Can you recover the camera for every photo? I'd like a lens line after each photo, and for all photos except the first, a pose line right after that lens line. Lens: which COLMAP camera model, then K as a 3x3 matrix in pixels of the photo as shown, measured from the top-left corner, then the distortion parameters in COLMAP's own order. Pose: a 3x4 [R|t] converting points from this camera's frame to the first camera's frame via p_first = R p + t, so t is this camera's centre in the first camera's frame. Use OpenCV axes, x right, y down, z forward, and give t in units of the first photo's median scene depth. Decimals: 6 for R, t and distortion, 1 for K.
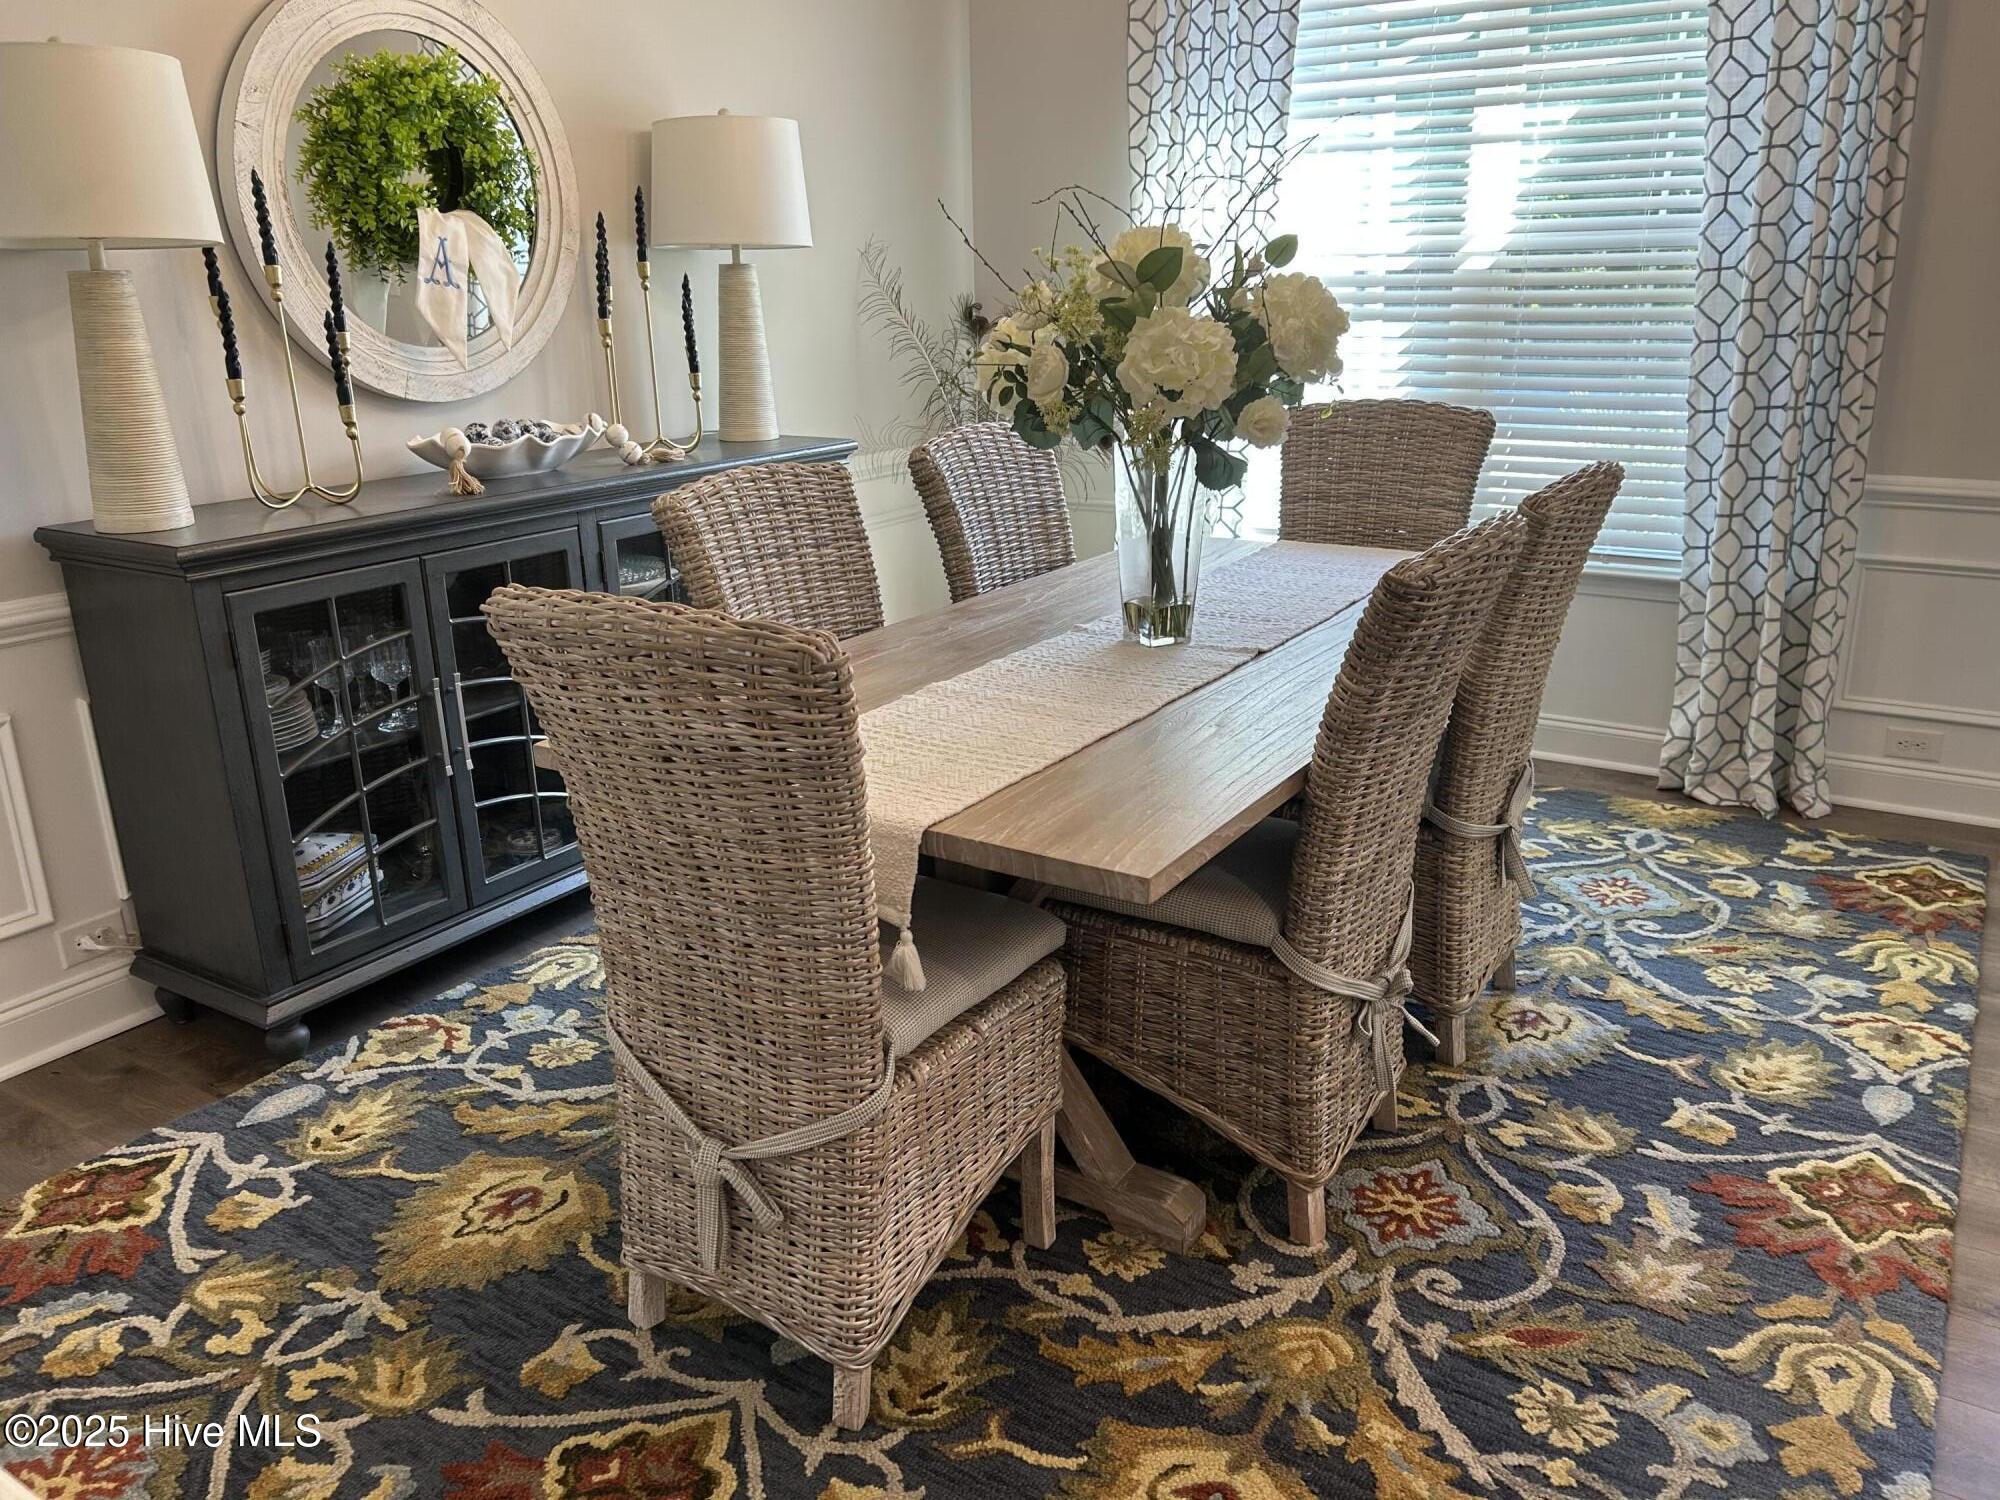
lens RADIAL K [[1522.2, 0, 989.5], [0, 1522.2, 754.6], [0, 0, 1]] dist [0.042130, -0.035999]
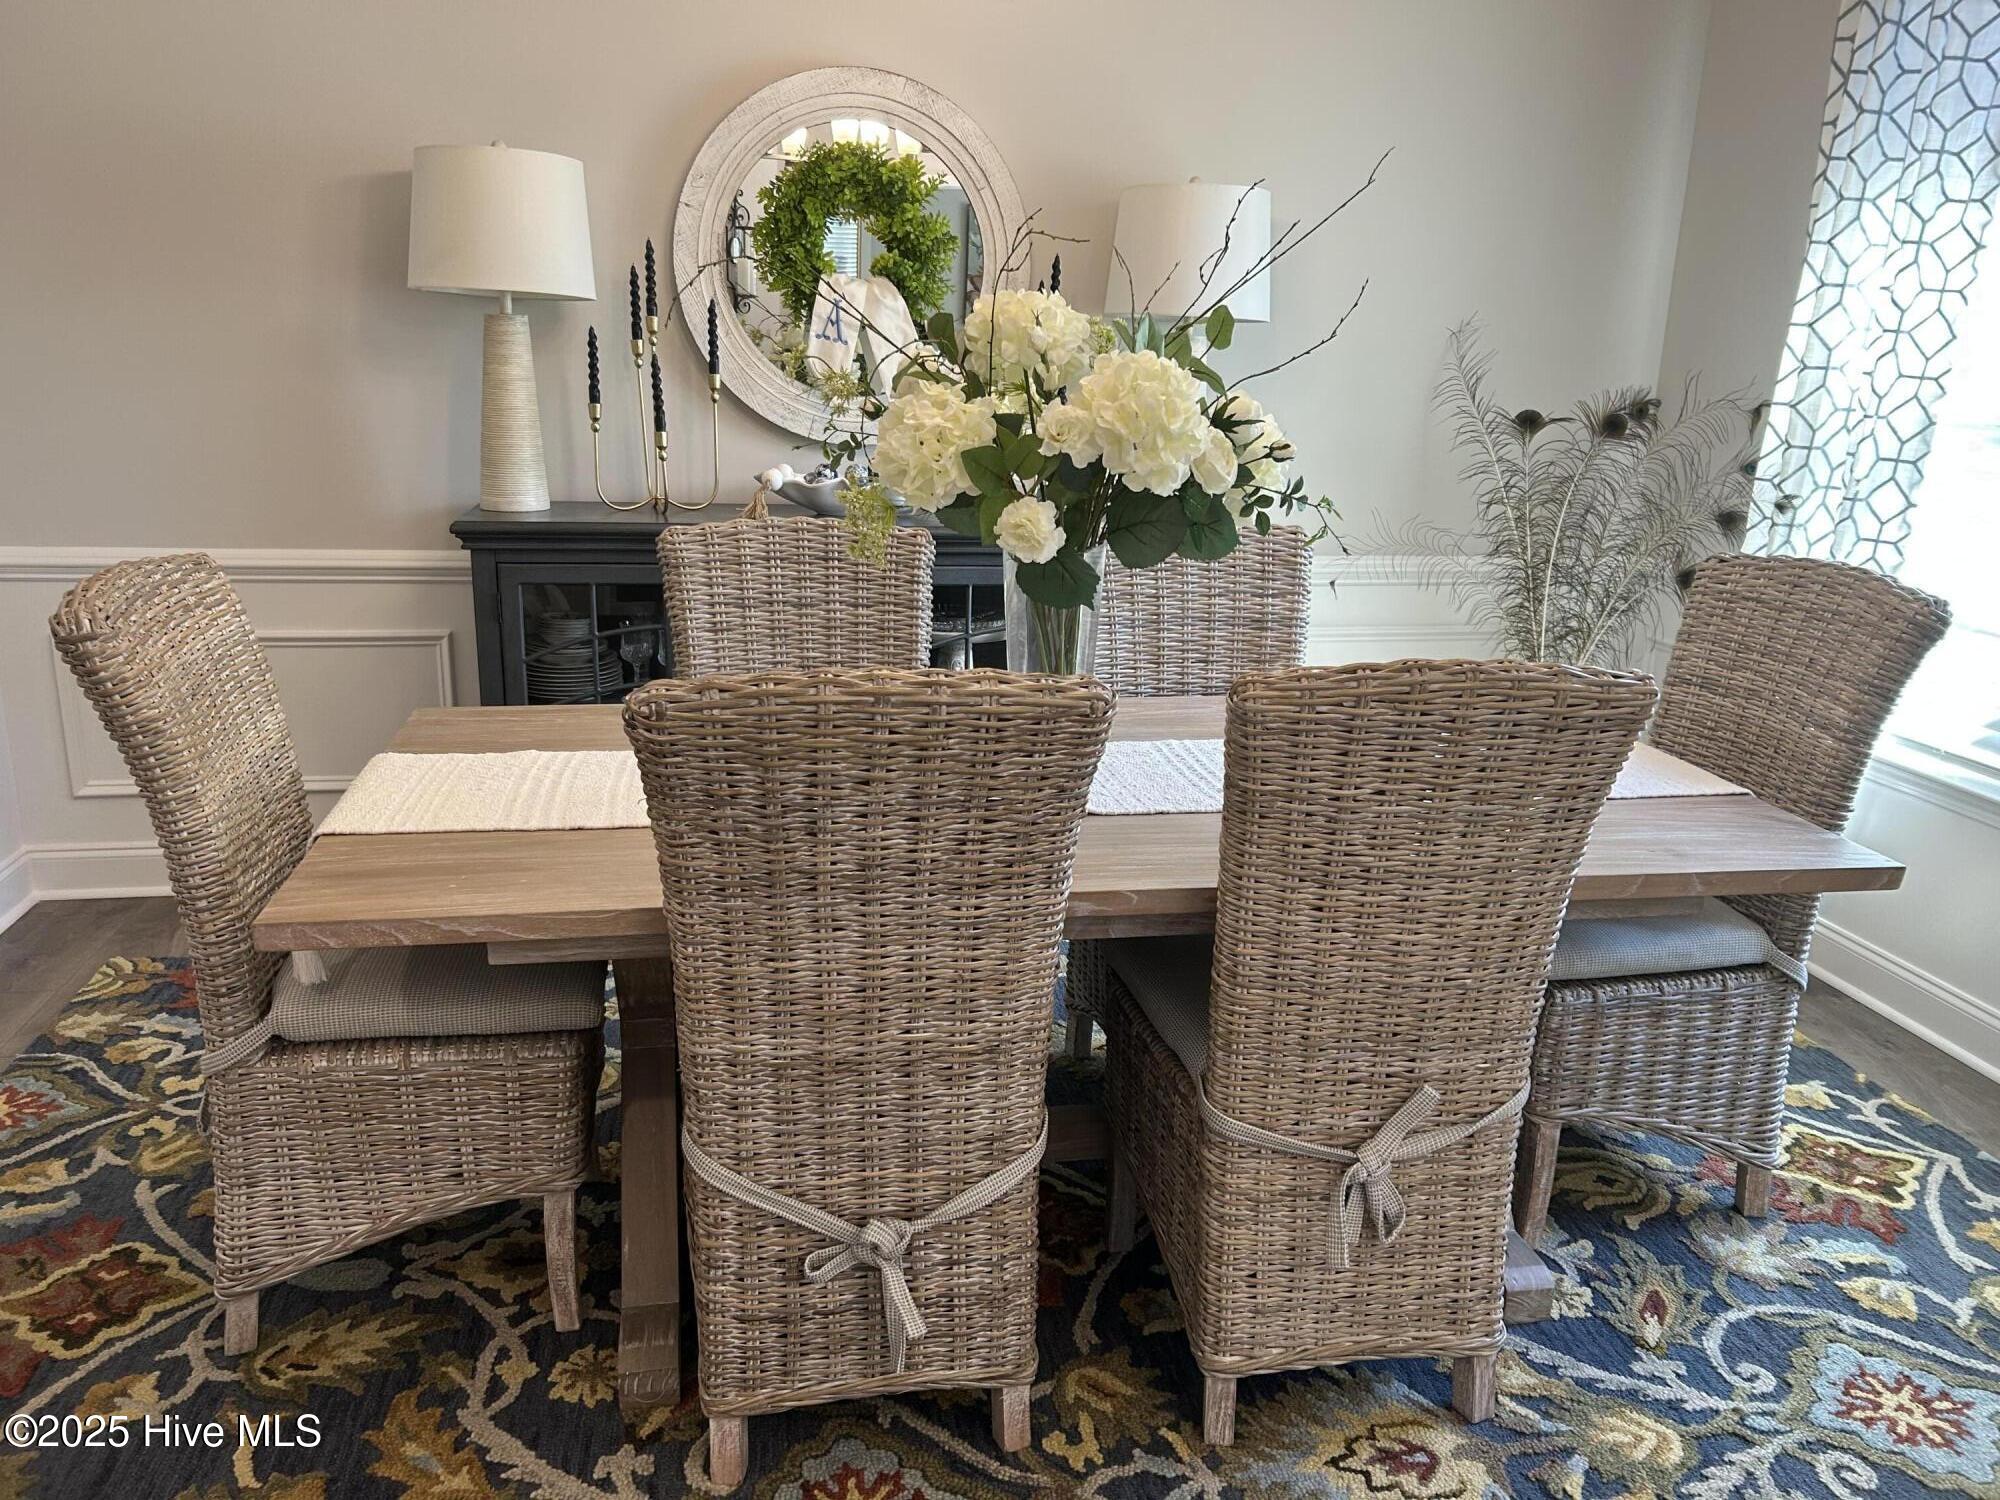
lens RADIAL K [[1522.2, 0, 989.5], [0, 1522.2, 754.6], [0, 0, 1]] dist [0.042130, -0.035999]
pose [[0.681002, 0.226962, -0.696222, 0.663854], [-0.260597, 0.963629, 0.059234, -0.125631], [0.684343, 0.141095, 0.715379, 0.365151]]
